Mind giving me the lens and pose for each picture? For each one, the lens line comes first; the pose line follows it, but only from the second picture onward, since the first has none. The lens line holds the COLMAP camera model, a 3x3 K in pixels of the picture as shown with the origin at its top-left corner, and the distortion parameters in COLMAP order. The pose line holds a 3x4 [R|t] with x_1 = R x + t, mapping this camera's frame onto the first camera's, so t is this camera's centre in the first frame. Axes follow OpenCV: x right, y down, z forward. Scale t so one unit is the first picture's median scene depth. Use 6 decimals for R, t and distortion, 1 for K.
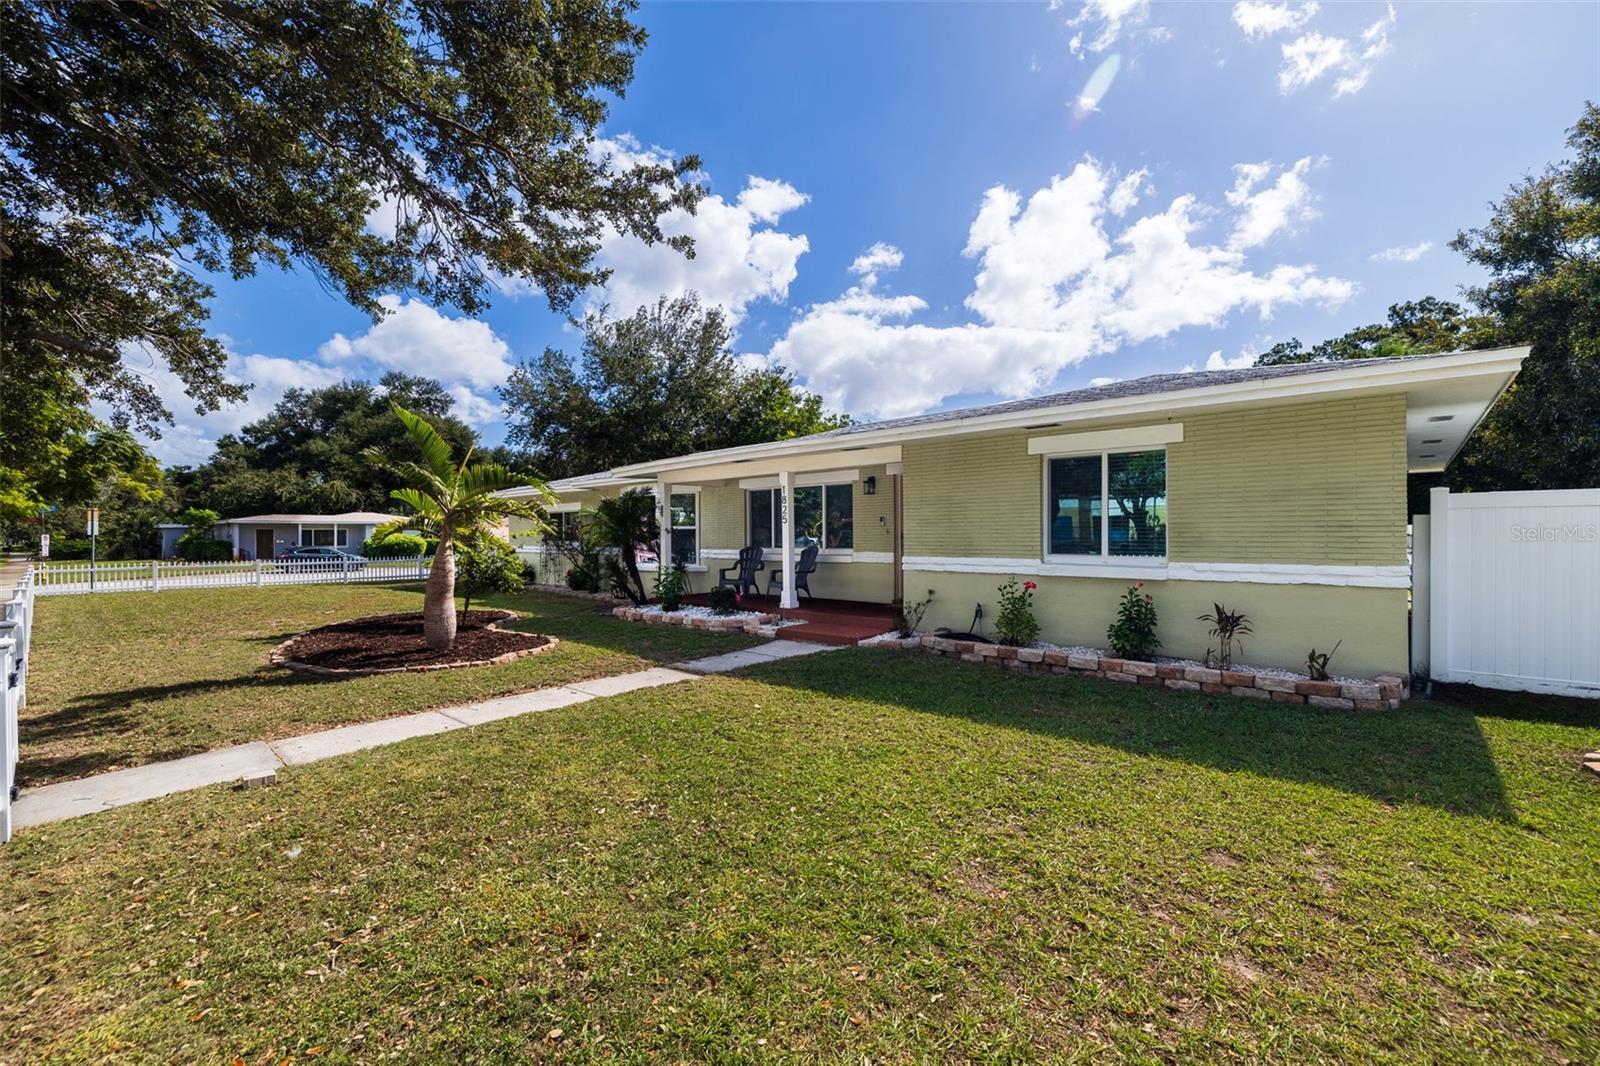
lens RADIAL K [[674.2, 0, 800.0], [0, 674.2, 533.0], [0, 0, 1]] dist [-0.002832, -0.000220]
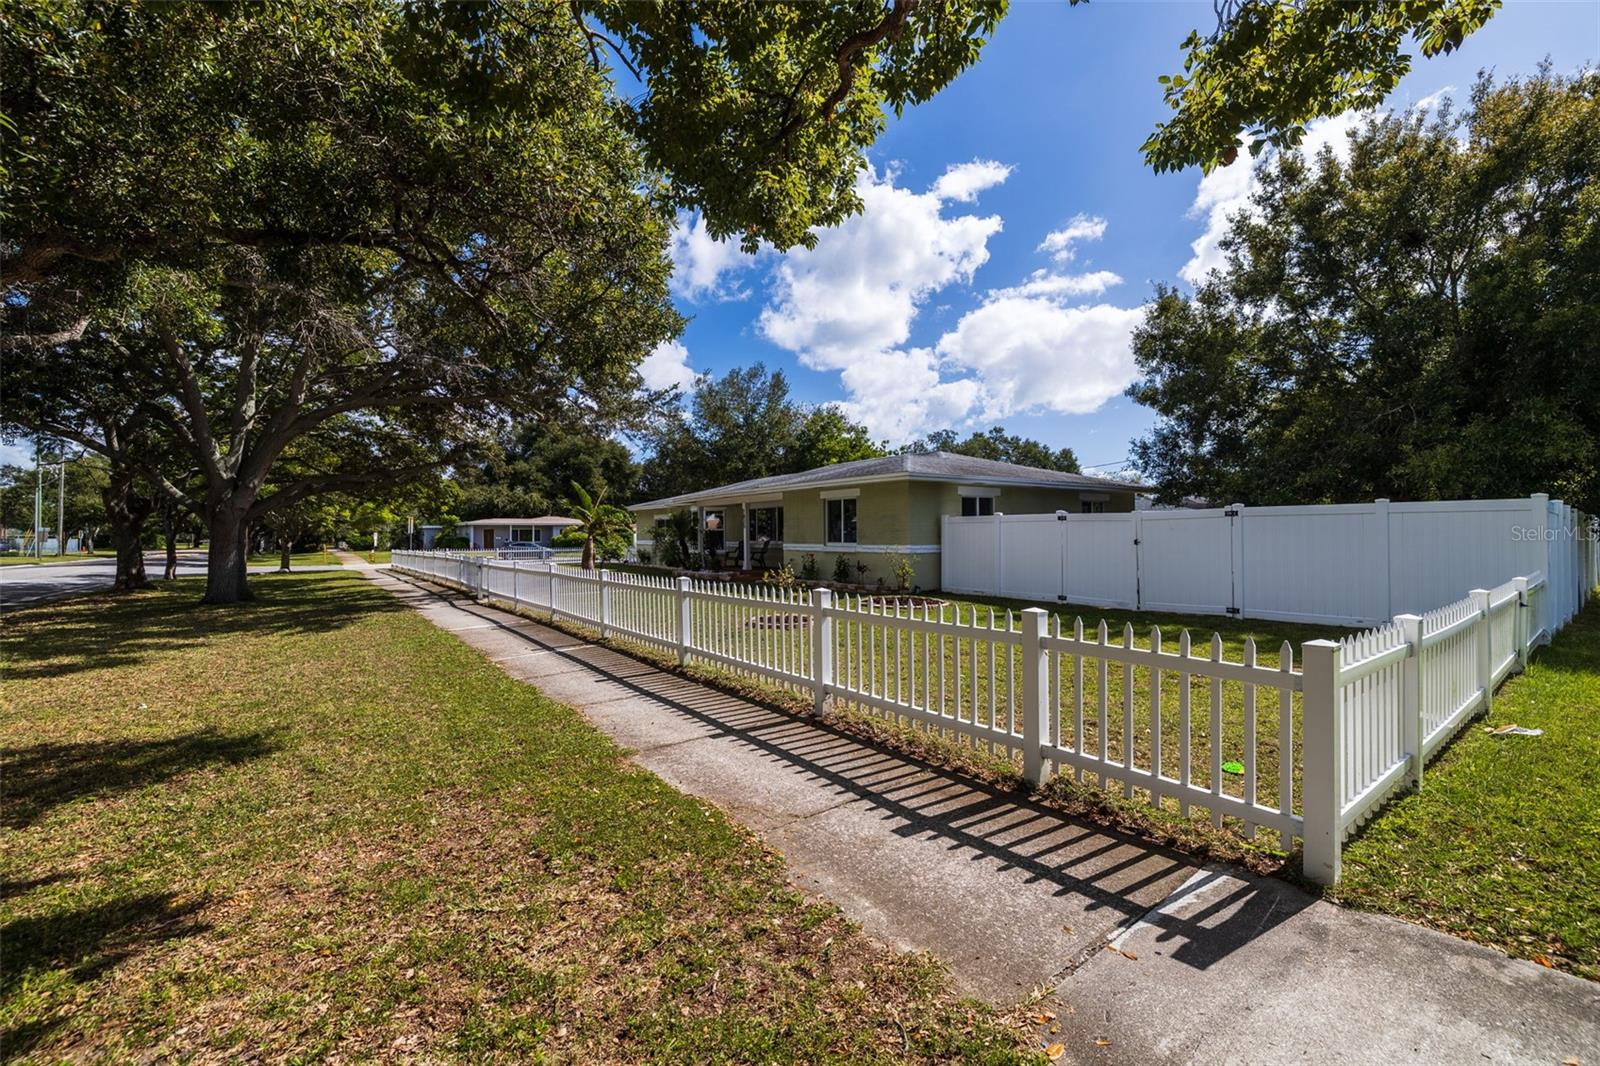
lens RADIAL K [[674.2, 0, 800.0], [0, 674.2, 533.0], [0, 0, 1]] dist [-0.002832, -0.000220]
pose [[0.976277, 0.002266, -0.216516, 0.199325], [-0.001863, 0.999996, 0.002063, -0.001224], [0.216519, -0.001611, 0.976277, -0.321632]]
